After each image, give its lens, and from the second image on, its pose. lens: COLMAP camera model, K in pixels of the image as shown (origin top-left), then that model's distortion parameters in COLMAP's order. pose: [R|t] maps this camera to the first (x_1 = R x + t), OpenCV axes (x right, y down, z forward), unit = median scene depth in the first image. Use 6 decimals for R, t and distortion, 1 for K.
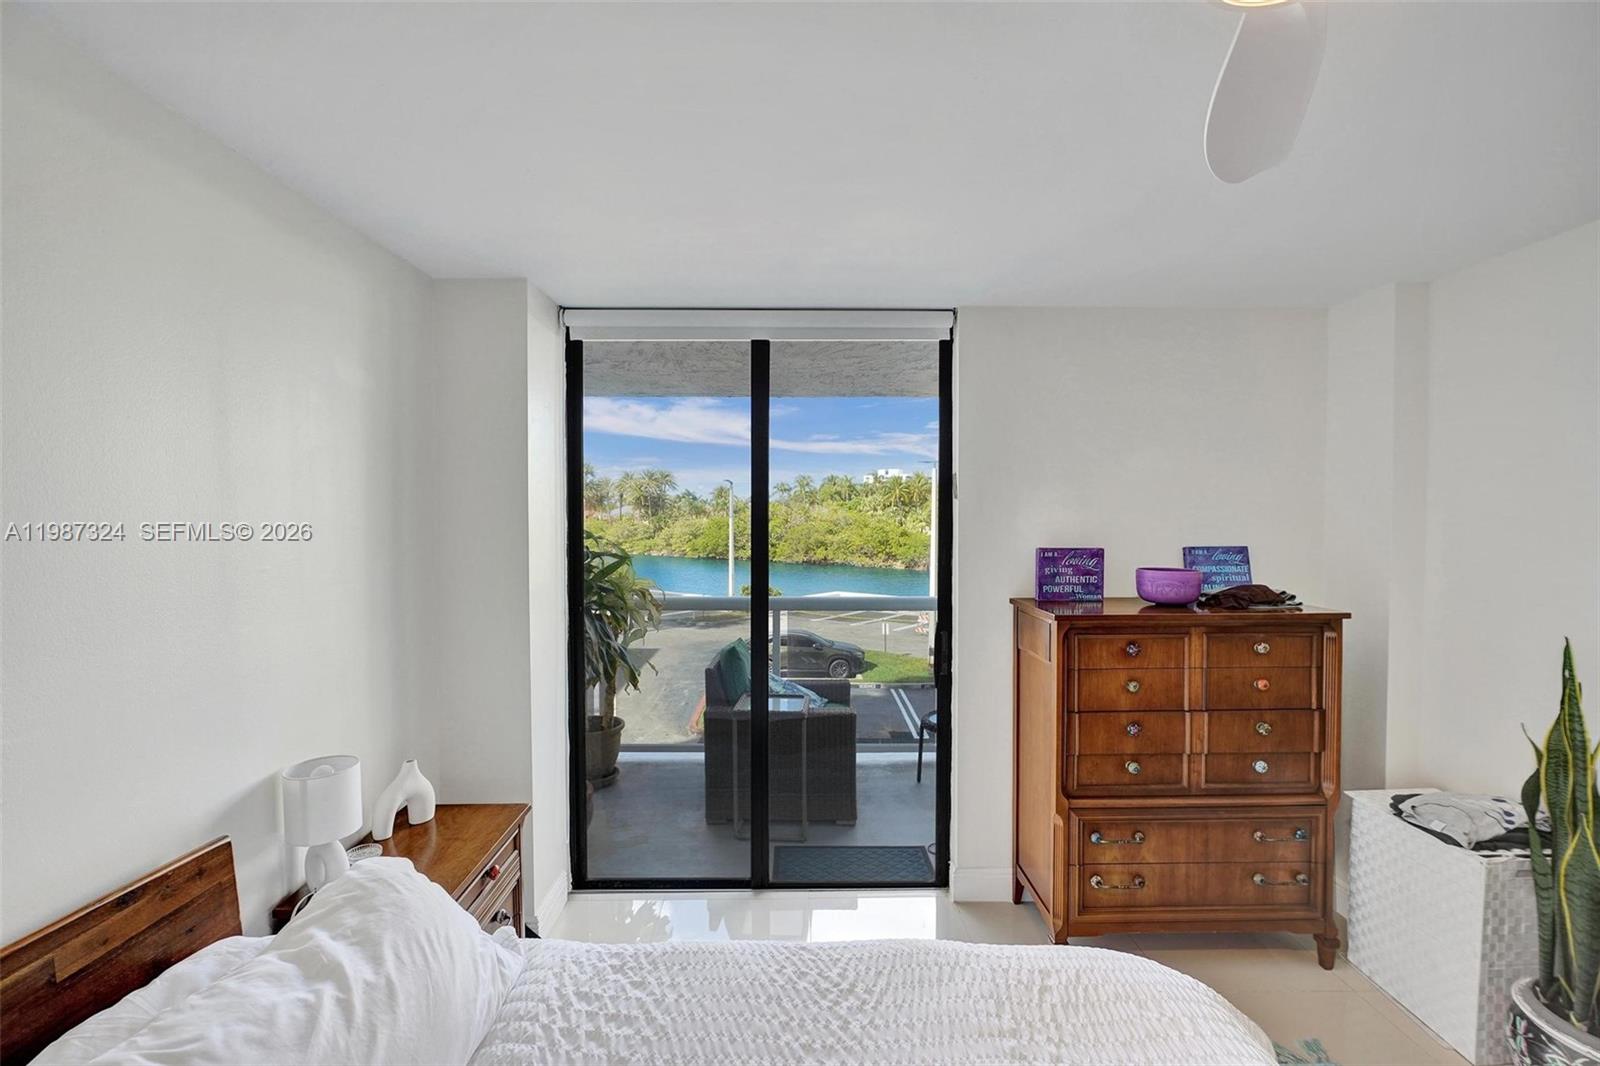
lens RADIAL K [[707.2, 0, 797.8], [0, 707.2, 535.3], [0, 0, 1]] dist [-0.013113, 0.006529]
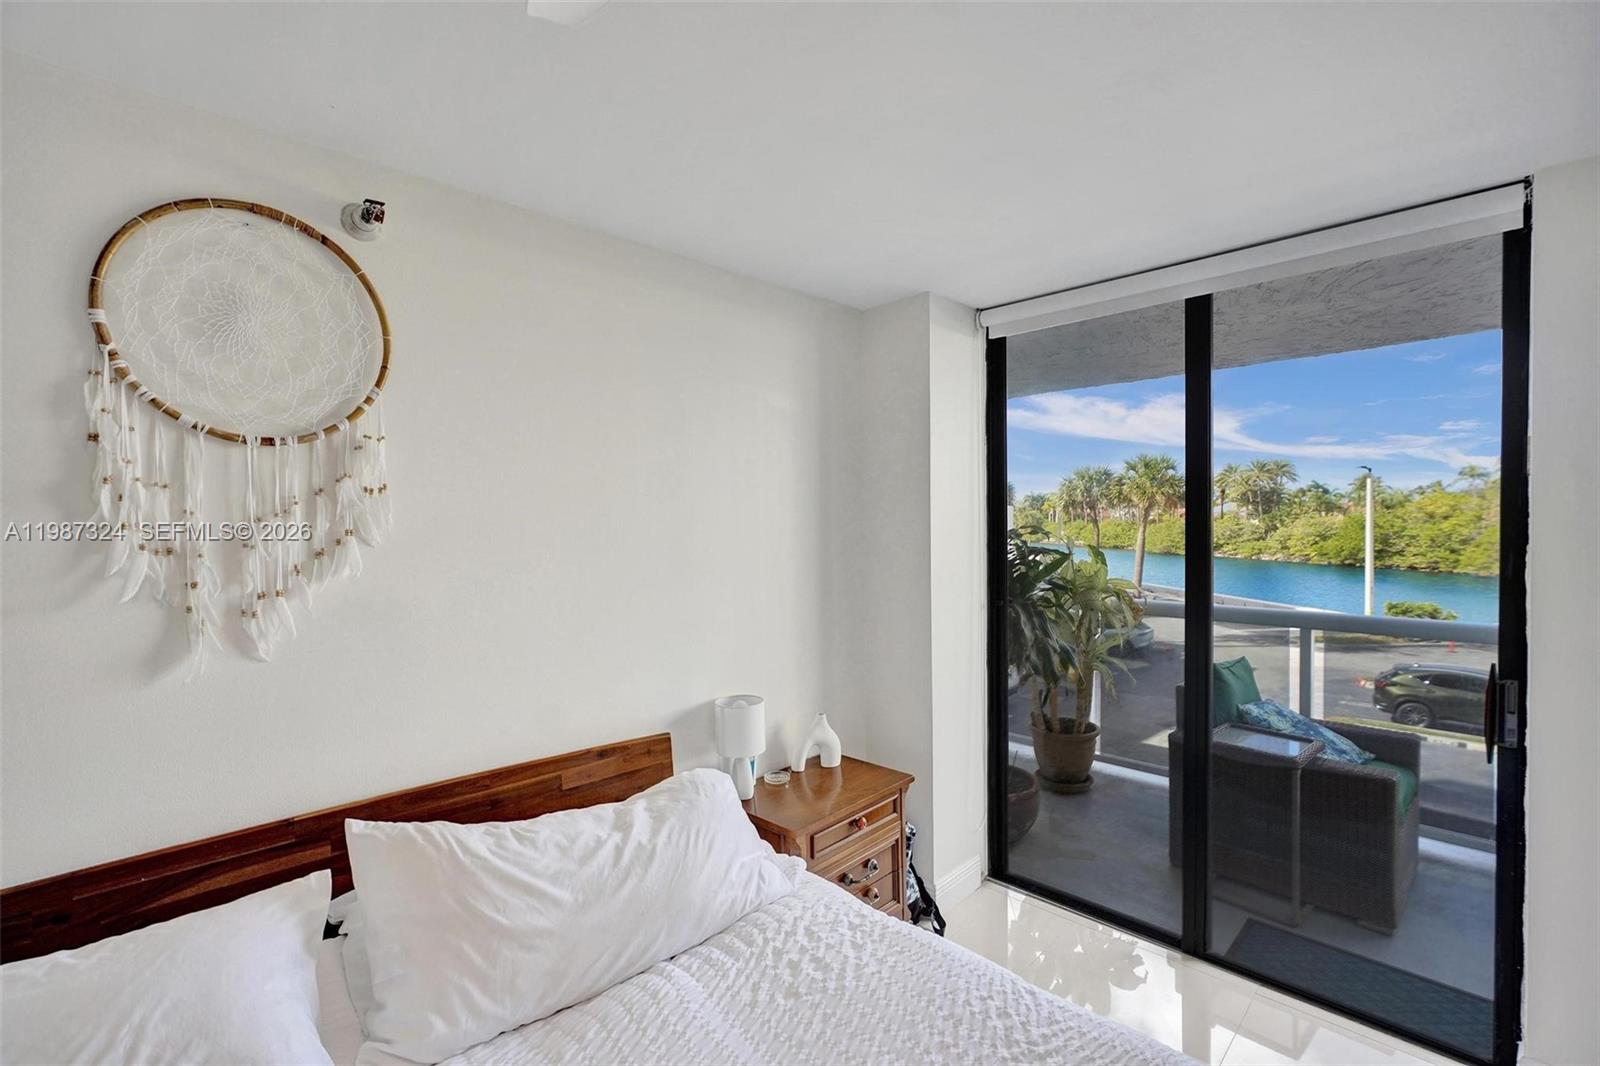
lens RADIAL K [[702.6, 0, 792.7], [0, 702.6, 535.7], [0, 0, 1]] dist [-0.009286, 0.000554]
pose [[0.698006, 0.007543, -0.716052, 0.252024], [-0.006976, 0.999969, 0.003733, 0.007382], [0.716058, 0.002389, 0.698037, 0.103294]]
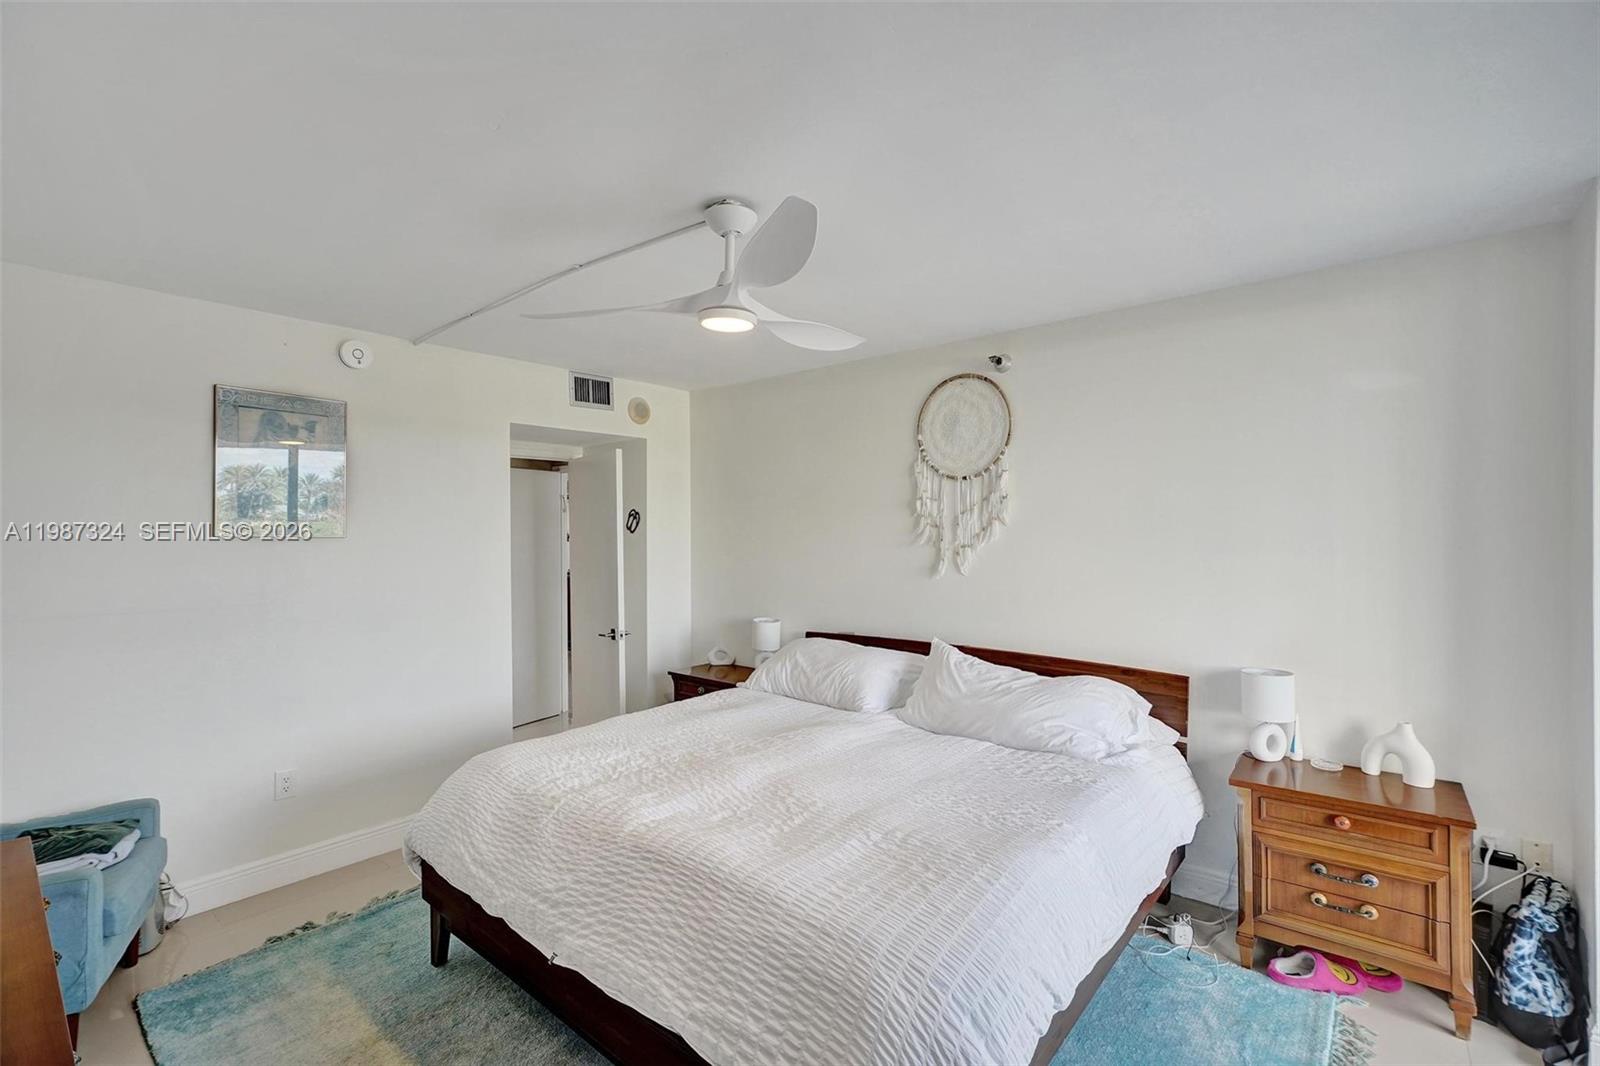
lens RADIAL K [[707.2, 0, 797.8], [0, 707.2, 535.3], [0, 0, 1]] dist [-0.013113, 0.006529]
pose [[-0.643271, 0.012197, -0.765541, 0.789674], [-0.012796, 0.999562, 0.026678, 0.010438], [0.765531, 0.026957, -0.642834, 0.871256]]
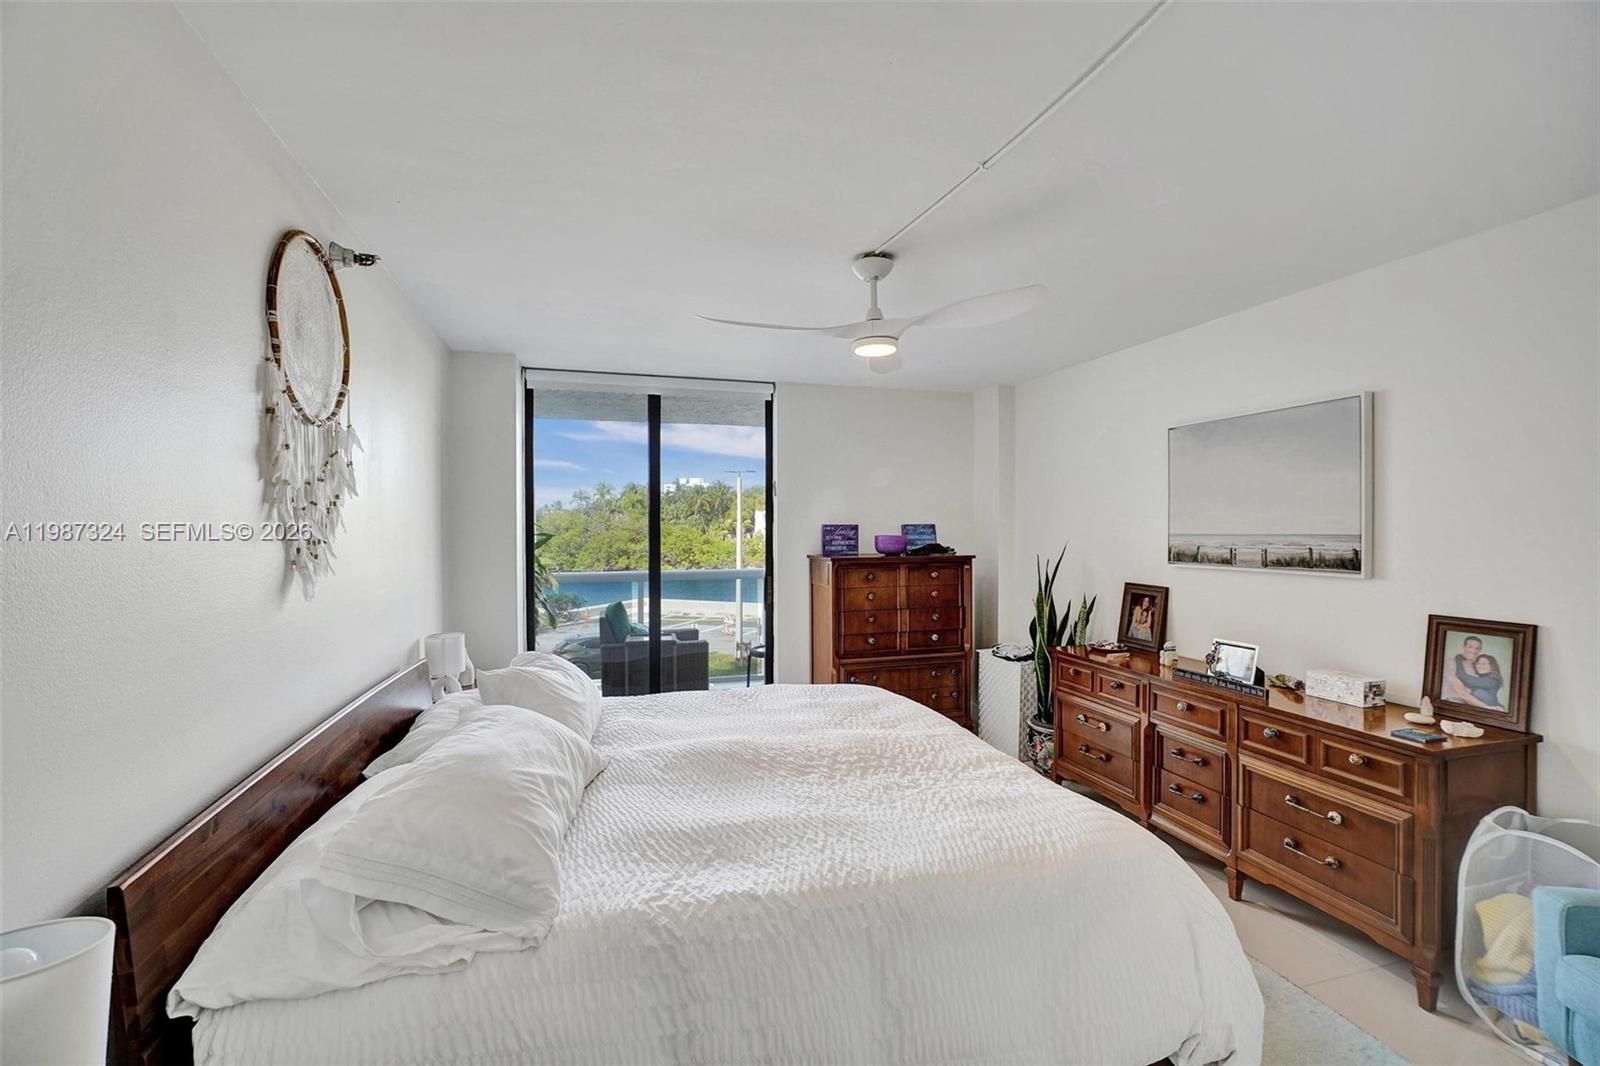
lens RADIAL K [[707.2, 0, 797.8], [0, 707.2, 535.3], [0, 0, 1]] dist [-0.013113, 0.006529]
pose [[0.961199, -0.004947, 0.275811, -0.222076], [0.008508, 0.999895, -0.011717, 0.072763], [-0.275724, 0.013609, 0.961140, -0.734604]]
